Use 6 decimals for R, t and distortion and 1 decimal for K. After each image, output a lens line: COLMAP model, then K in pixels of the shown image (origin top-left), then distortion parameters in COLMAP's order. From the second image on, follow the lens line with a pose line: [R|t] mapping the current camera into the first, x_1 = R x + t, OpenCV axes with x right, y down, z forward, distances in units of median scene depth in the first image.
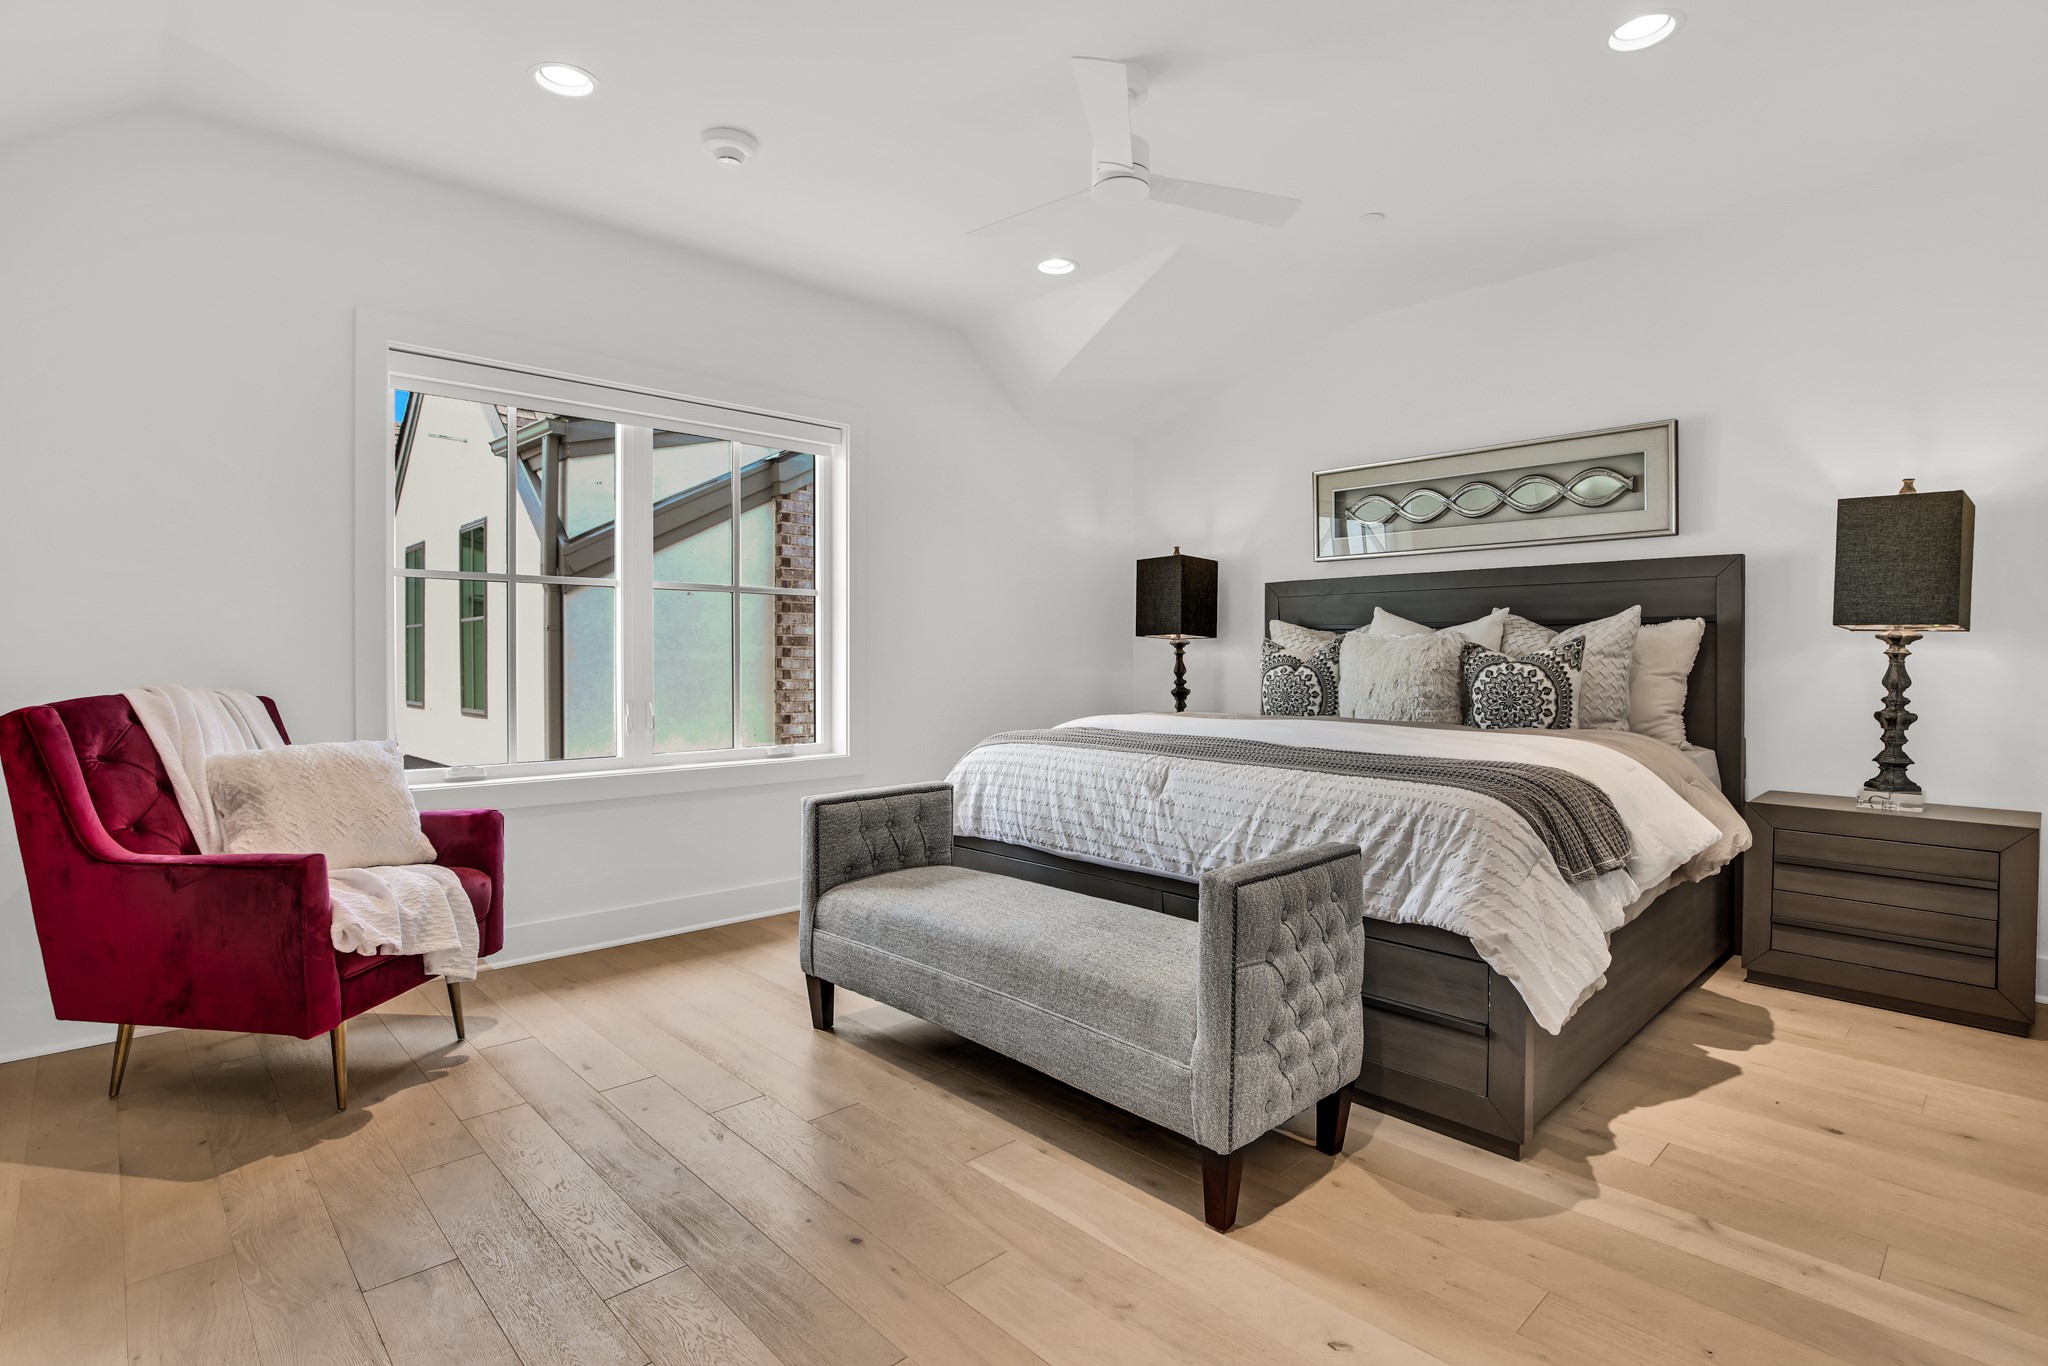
lens RADIAL K [[1023.6, 0, 1033.8], [0, 1023.6, 664.5], [0, 0, 1]] dist [-0.000689, 0.000292]
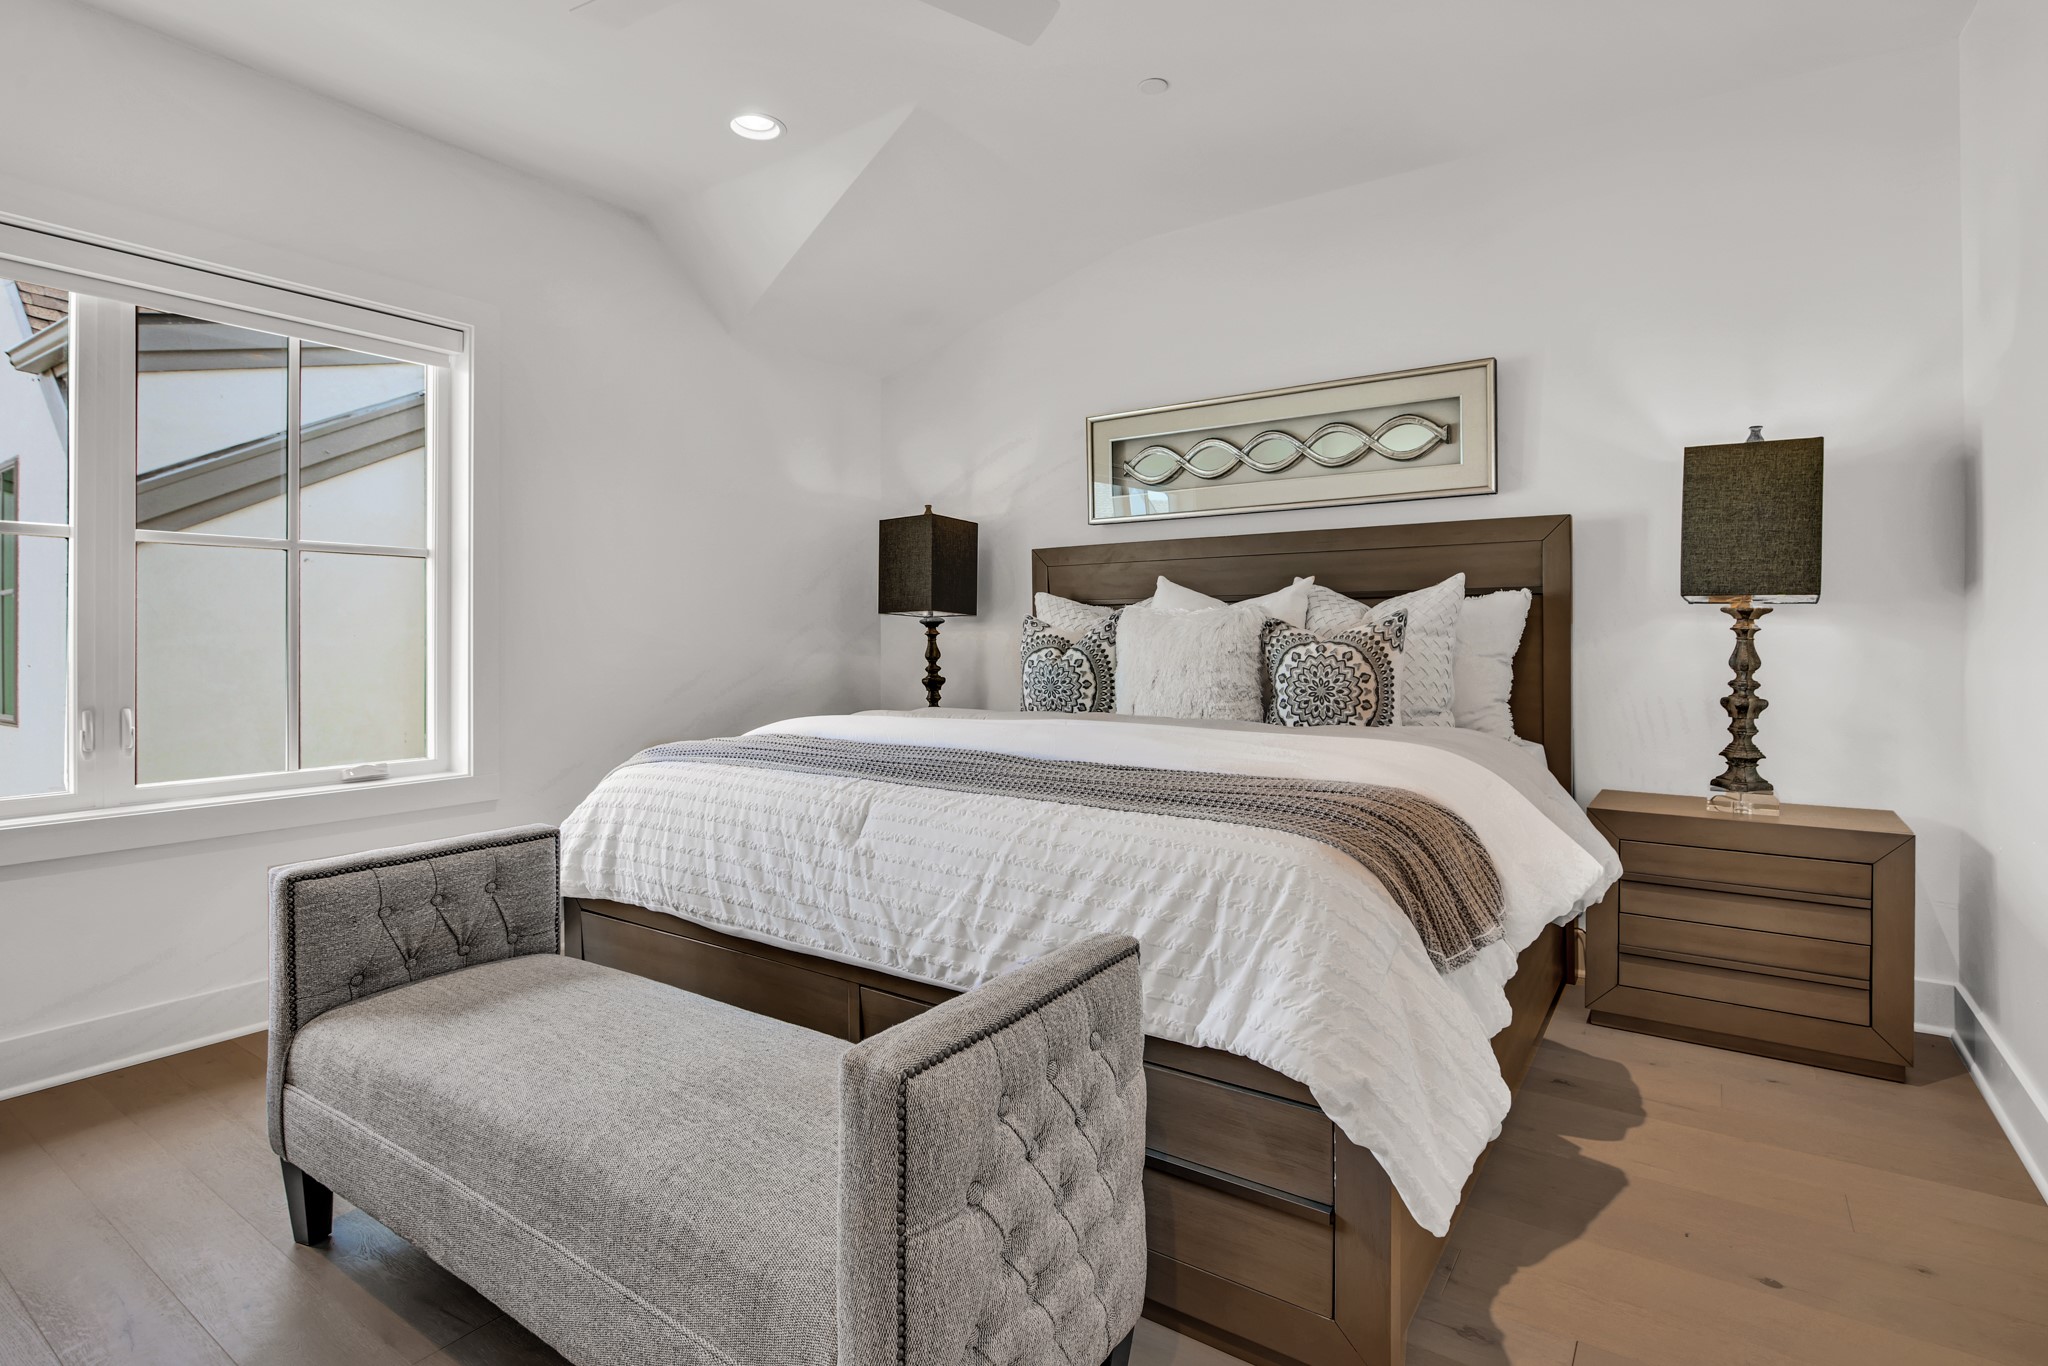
lens RADIAL K [[1002.6, 0, 1021.8], [0, 1002.6, 640.4], [0, 0, 1]] dist [0.028129, -0.000142]
pose [[0.982793, -0.005523, 0.184626, 0.097193], [0.006805, 0.999957, -0.006312, -0.000332], [-0.184584, 0.007460, 0.982788, 0.290657]]
